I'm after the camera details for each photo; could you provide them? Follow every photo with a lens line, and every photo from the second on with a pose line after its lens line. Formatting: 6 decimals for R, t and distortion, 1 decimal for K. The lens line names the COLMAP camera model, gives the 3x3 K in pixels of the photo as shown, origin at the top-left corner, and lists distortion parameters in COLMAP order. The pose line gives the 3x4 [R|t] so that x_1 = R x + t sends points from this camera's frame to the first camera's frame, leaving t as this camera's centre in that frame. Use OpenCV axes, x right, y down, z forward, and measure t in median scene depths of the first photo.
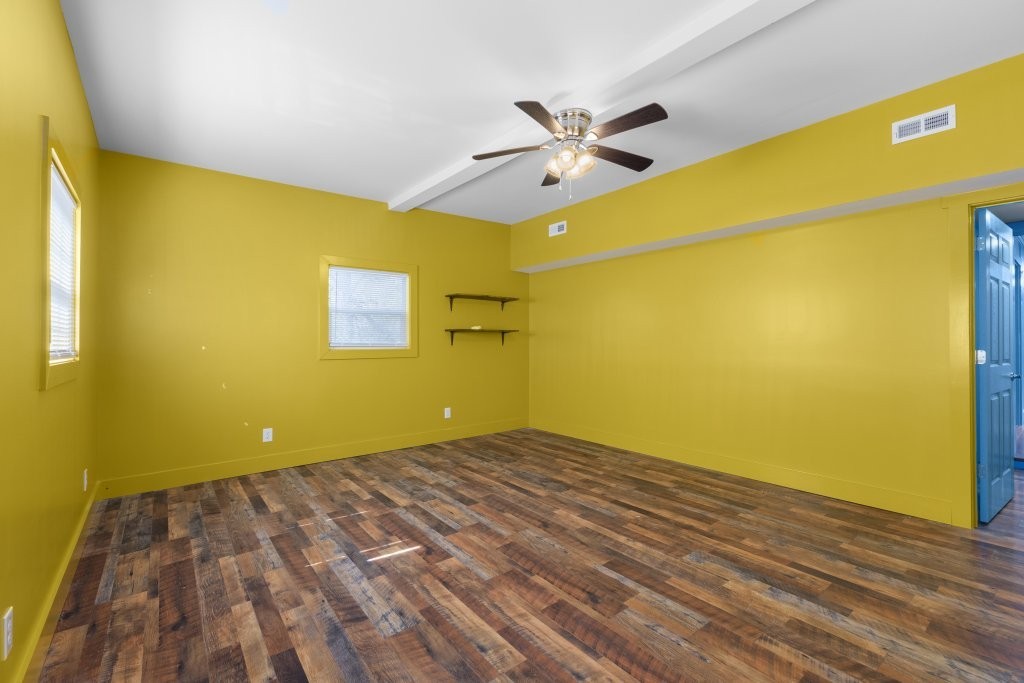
lens RADIAL K [[442.0, 0, 516.8], [0, 442.0, 338.4], [0, 0, 1]] dist [0.011594, -0.007268]
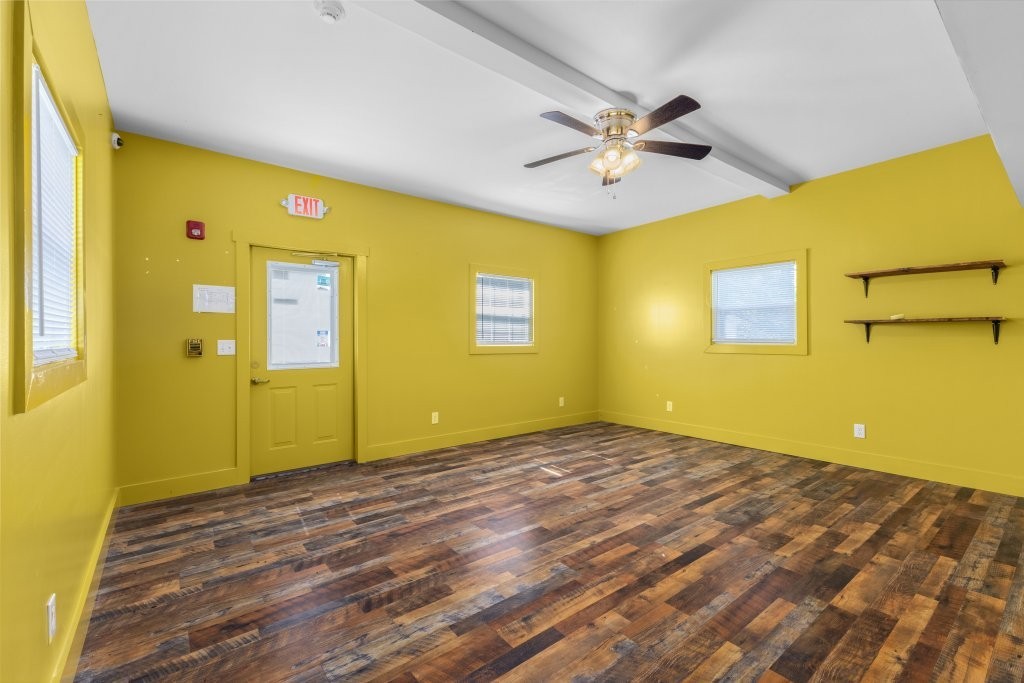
lens RADIAL K [[442.0, 0, 516.8], [0, 442.0, 338.4], [0, 0, 1]] dist [0.011594, -0.007268]
pose [[-0.003189, 0.005967, -0.999977, 1.064813], [0.012730, 0.999901, 0.005926, -0.005385], [0.999914, -0.012710, -0.003265, 0.721448]]
